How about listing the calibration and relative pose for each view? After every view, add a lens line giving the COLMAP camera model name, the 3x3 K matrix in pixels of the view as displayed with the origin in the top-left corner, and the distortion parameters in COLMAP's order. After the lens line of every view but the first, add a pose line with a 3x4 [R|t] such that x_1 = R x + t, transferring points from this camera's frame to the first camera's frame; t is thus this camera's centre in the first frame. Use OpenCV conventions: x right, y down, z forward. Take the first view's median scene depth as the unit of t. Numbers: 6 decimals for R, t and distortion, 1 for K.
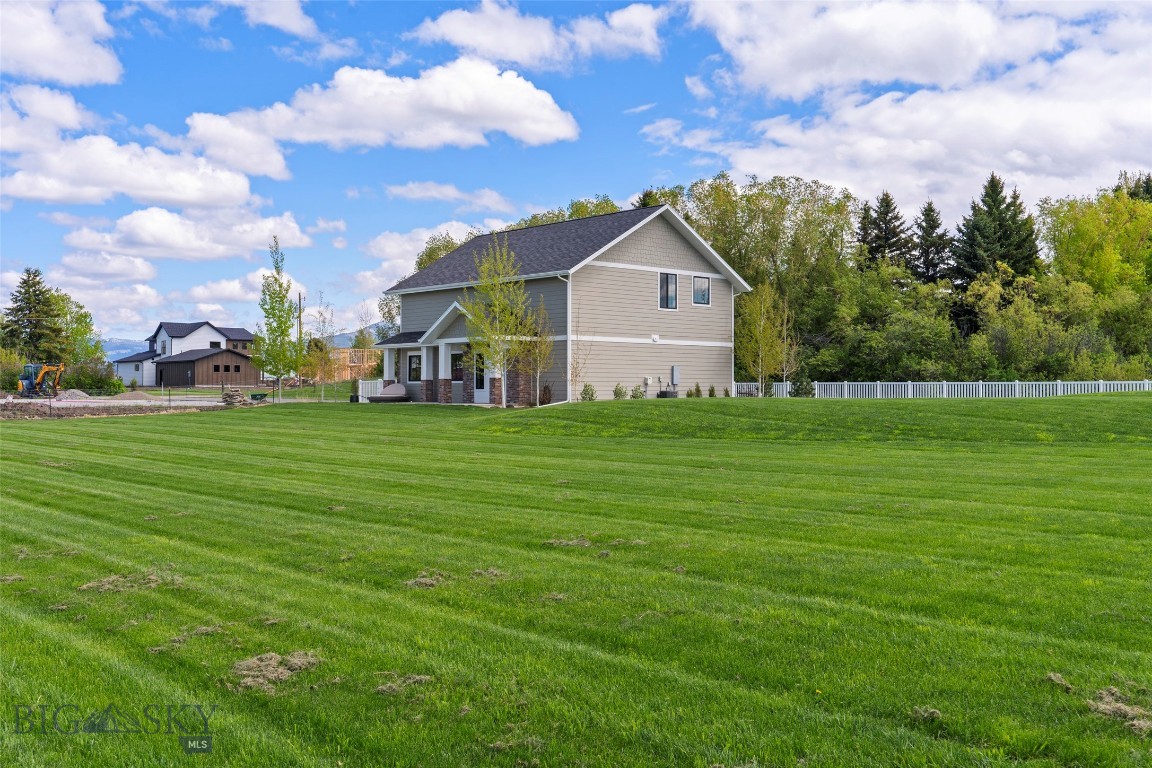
lens RADIAL K [[1135.1, 0, 576.0], [0, 1135.1, 384.0], [0, 0, 1]] dist [-0.000431, -0.000246]
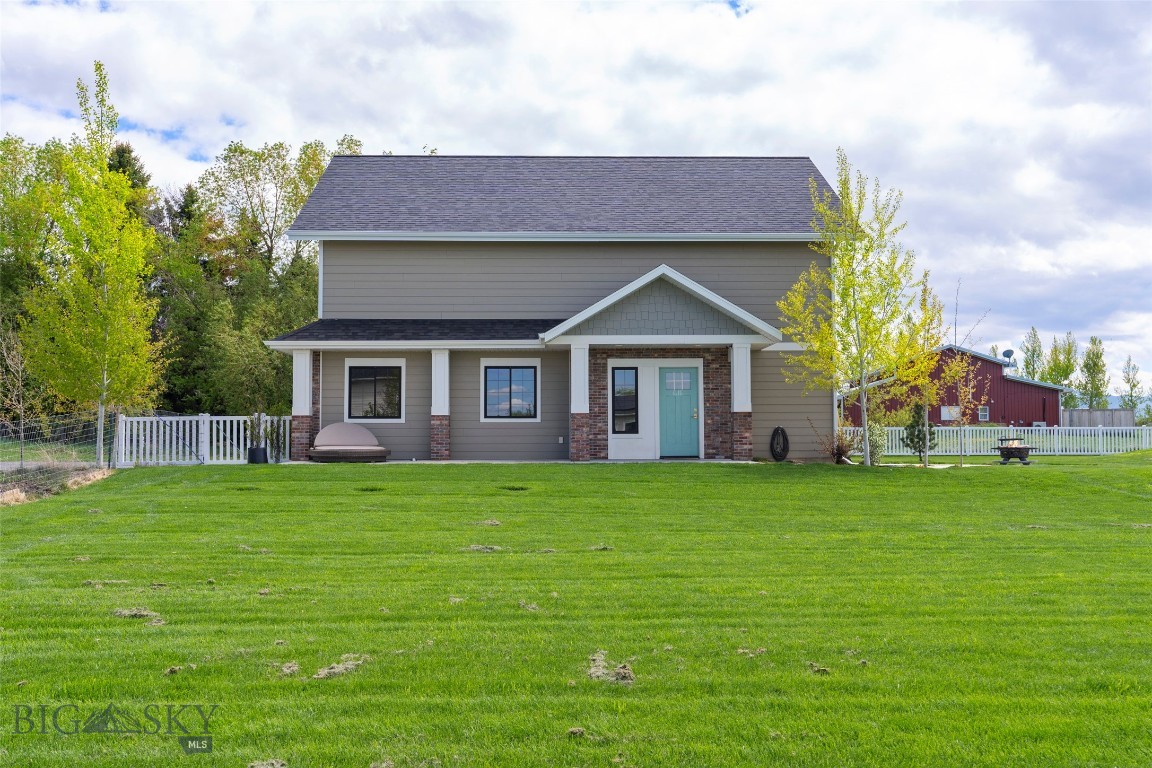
lens RADIAL K [[1135.1, 0, 576.0], [0, 1135.1, 384.0], [0, 0, 1]] dist [-0.000431, -0.000246]
pose [[0.637149, 0.026039, 0.770301, -0.514256], [-0.002538, 0.999495, -0.031687, -0.001856], [-0.770736, 0.018235, 0.636893, 0.670545]]
